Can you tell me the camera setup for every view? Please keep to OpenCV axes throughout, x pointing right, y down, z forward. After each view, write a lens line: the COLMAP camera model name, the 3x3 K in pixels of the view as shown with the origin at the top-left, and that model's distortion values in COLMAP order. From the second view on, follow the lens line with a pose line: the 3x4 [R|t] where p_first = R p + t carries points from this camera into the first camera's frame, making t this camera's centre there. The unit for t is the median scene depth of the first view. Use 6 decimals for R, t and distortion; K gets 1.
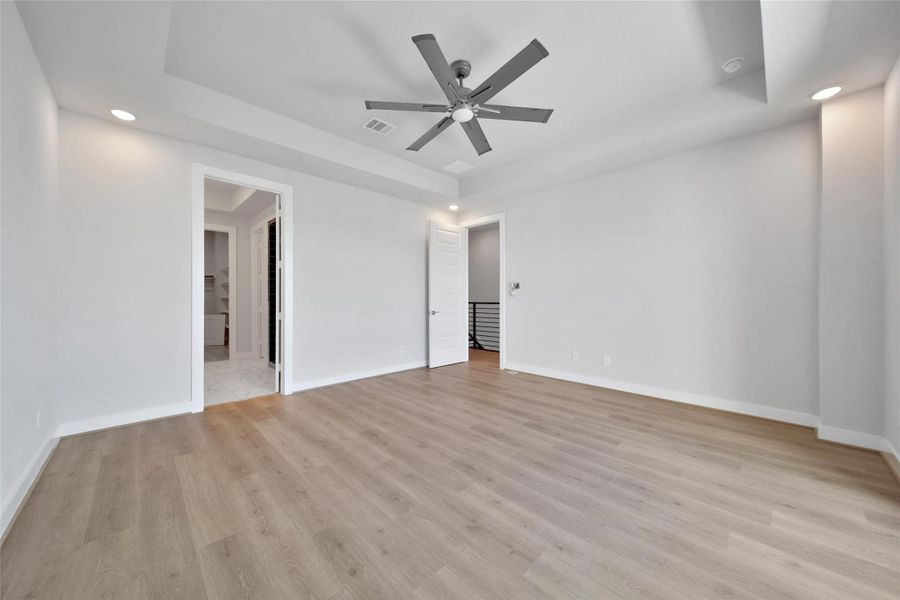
lens RADIAL K [[324.4, 0, 450.3], [0, 324.4, 302.2], [0, 0, 1]] dist [0.000034, 0.000009]
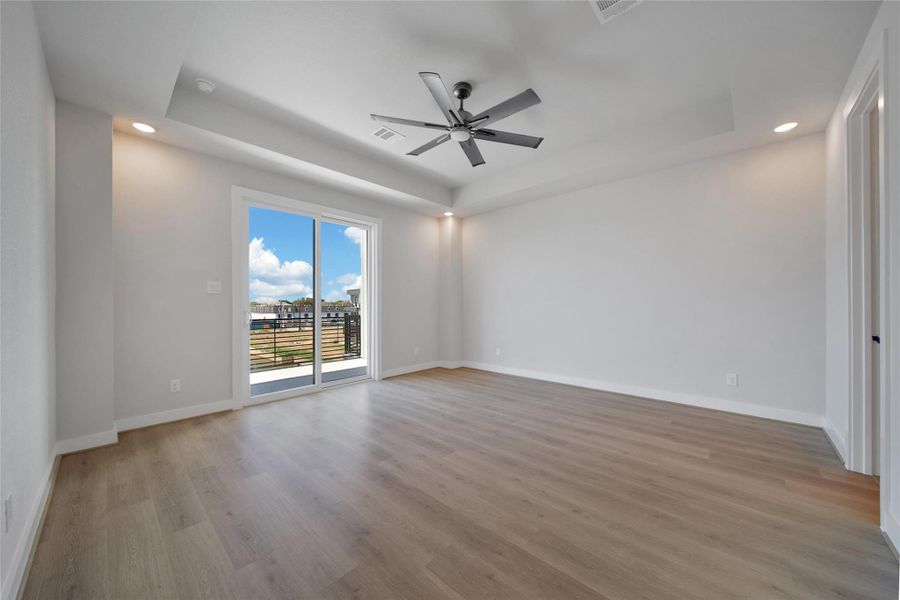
lens RADIAL K [[324.4, 0, 450.3], [0, 324.4, 302.2], [0, 0, 1]] dist [0.000034, 0.000009]
pose [[-0.998983, 0.005165, -0.044789, 0.122484], [0.004912, 0.999971, 0.005764, -0.027182], [0.044817, 0.005539, -0.998980, 2.076991]]
